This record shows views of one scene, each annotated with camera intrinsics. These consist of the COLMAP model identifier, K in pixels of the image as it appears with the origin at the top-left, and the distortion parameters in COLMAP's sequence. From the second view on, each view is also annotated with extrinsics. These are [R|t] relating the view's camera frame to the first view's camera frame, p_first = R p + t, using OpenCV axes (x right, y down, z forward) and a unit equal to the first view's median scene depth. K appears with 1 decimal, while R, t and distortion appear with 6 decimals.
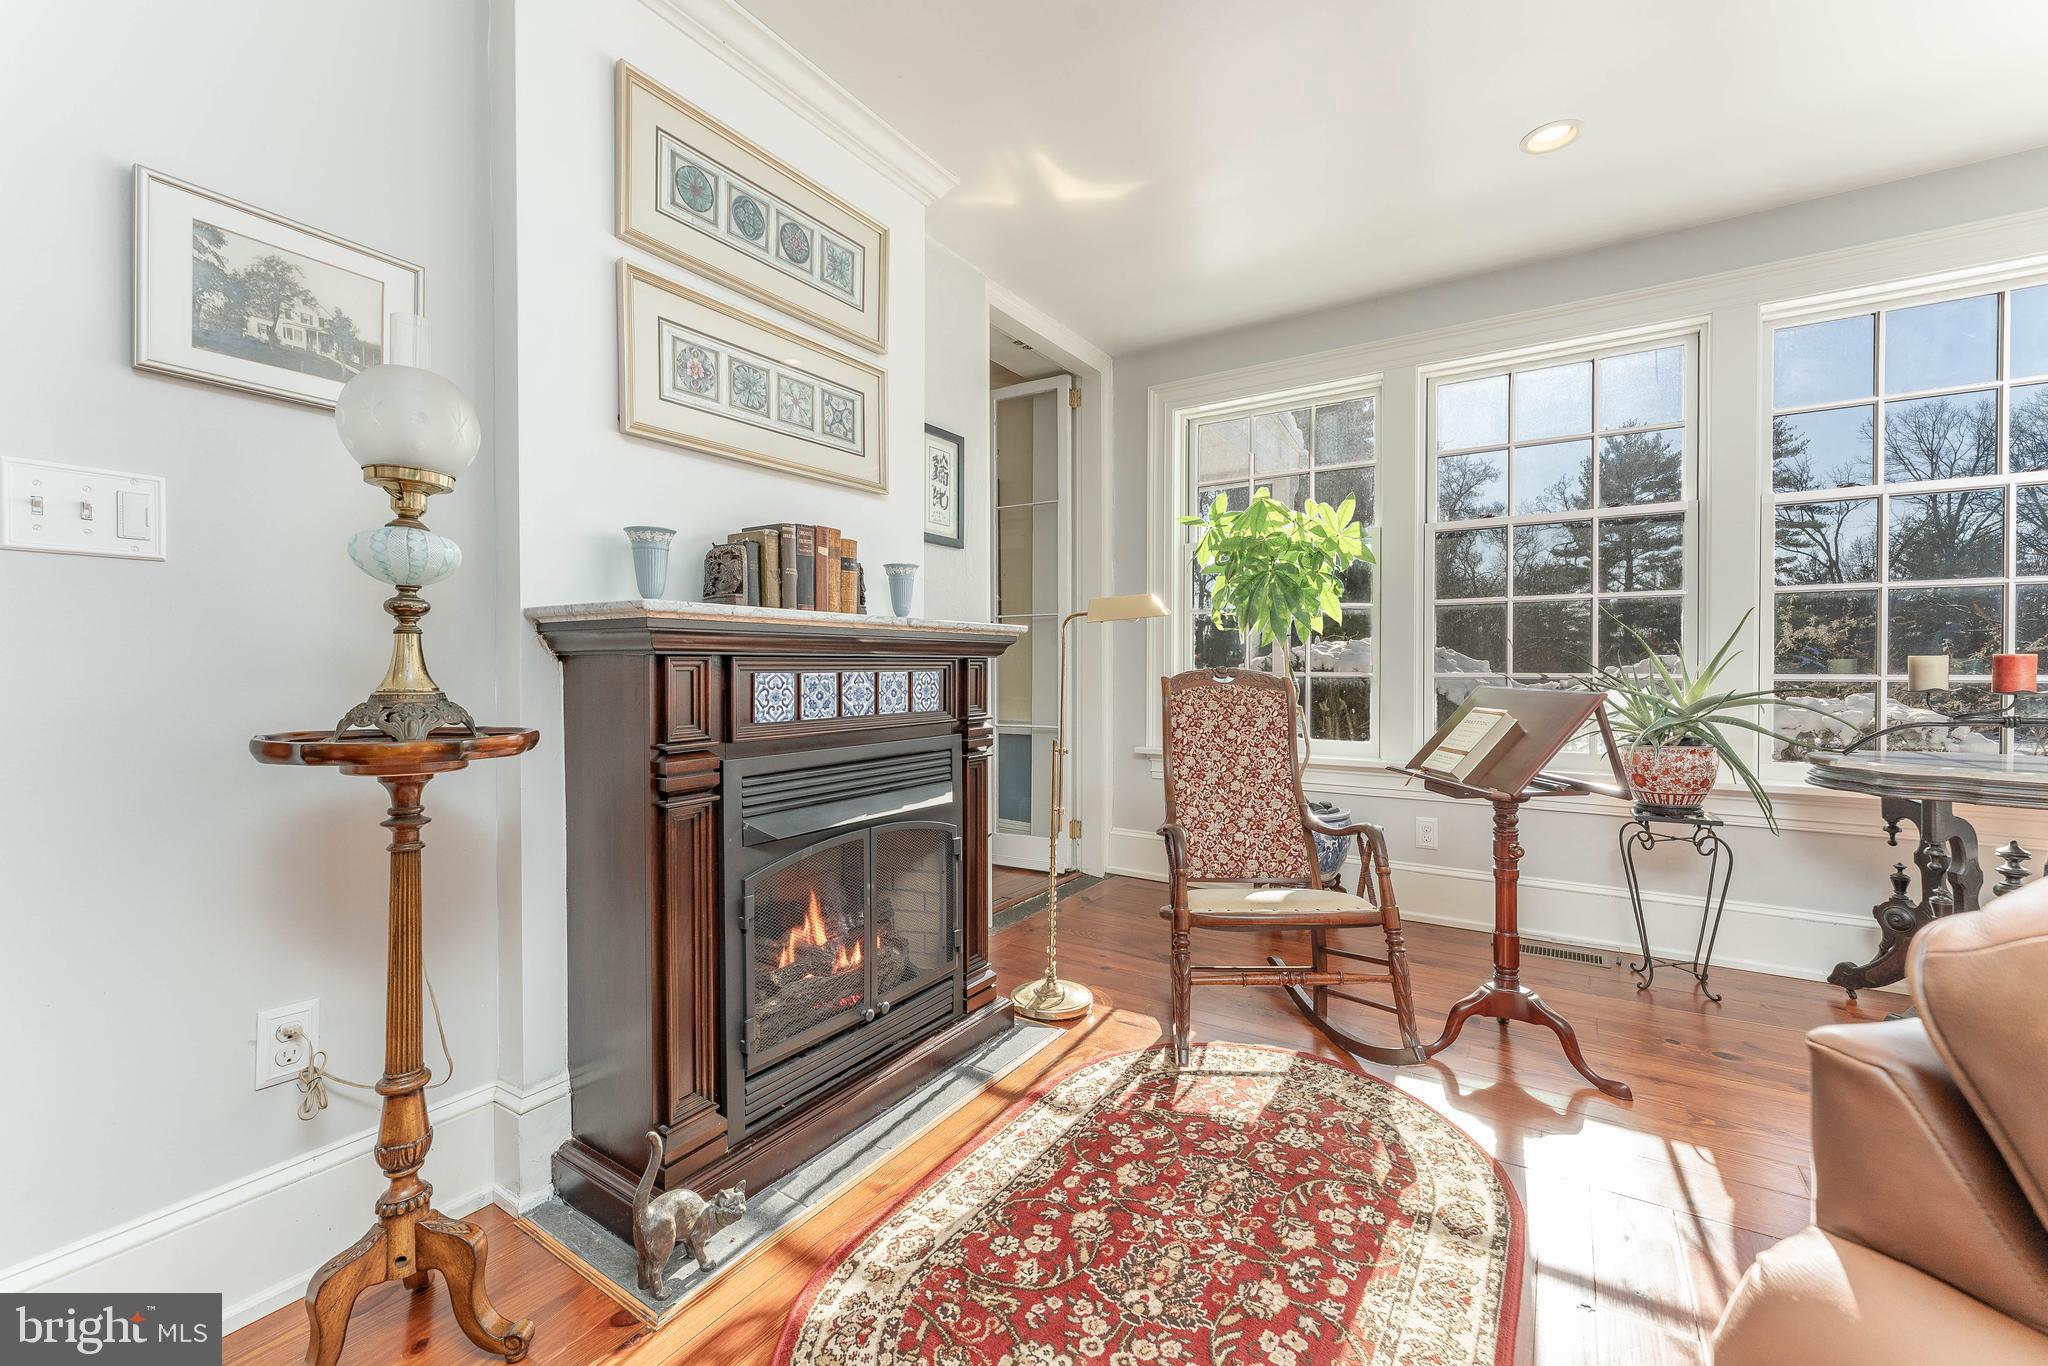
lens RADIAL K [[823.3, 0, 1035.2], [0, 823.3, 674.6], [0, 0, 1]] dist [-0.004220, -0.000722]
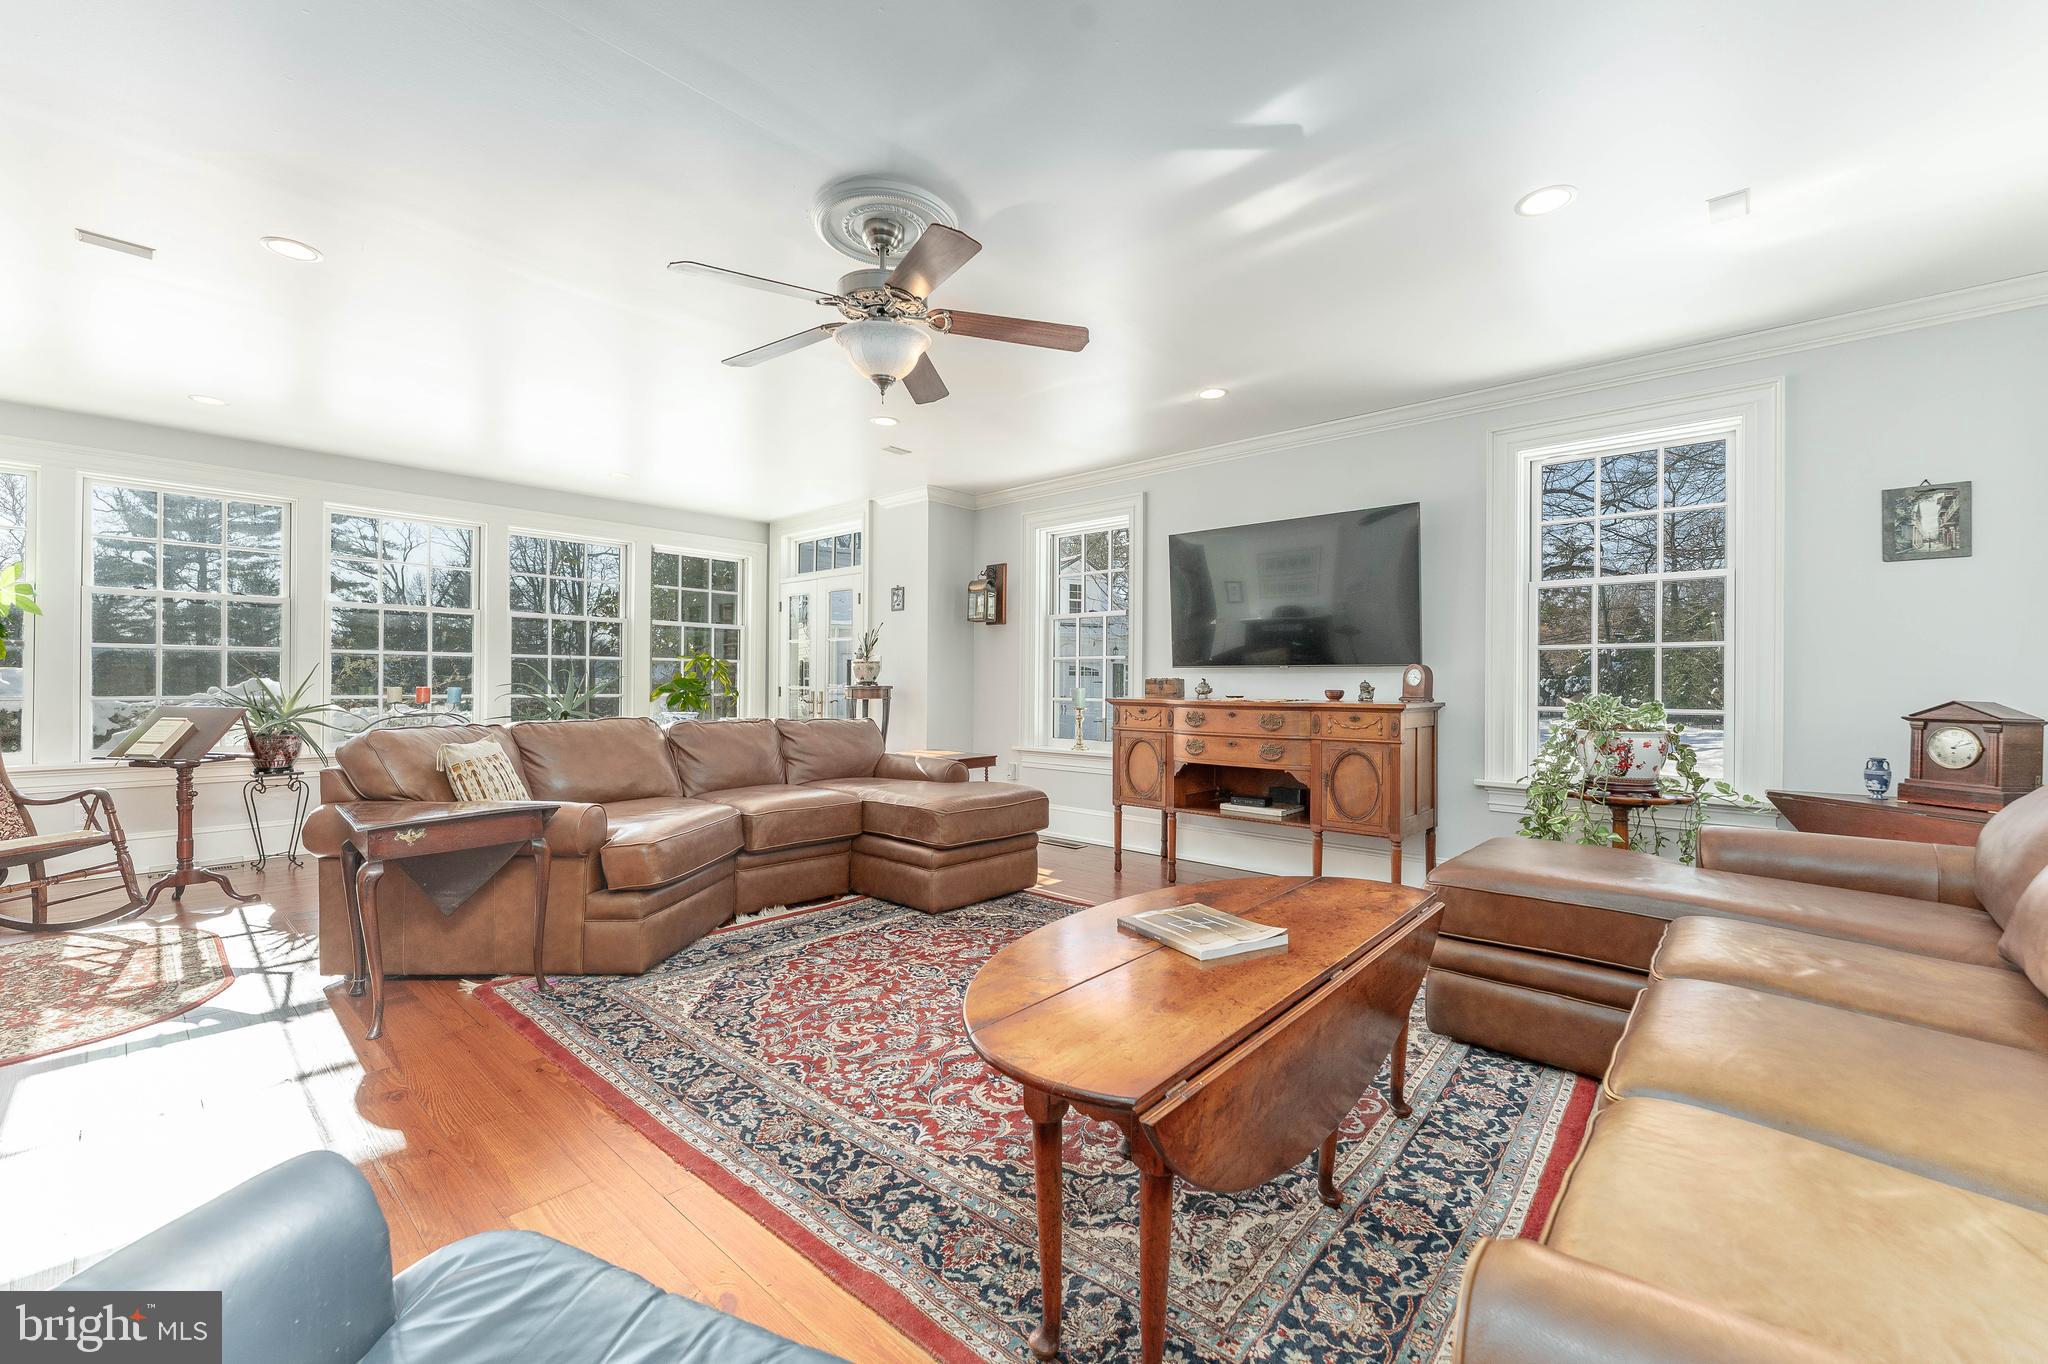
lens RADIAL K [[823.3, 0, 1020.1], [0, 823.3, 680.4], [0, 0, 1]] dist [-0.004220, -0.000722]
pose [[0.155342, 0.002363, 0.987858, -0.647552], [0.003246, 0.999991, -0.002902, -0.021343], [-0.987855, 0.003657, 0.155333, -0.775717]]
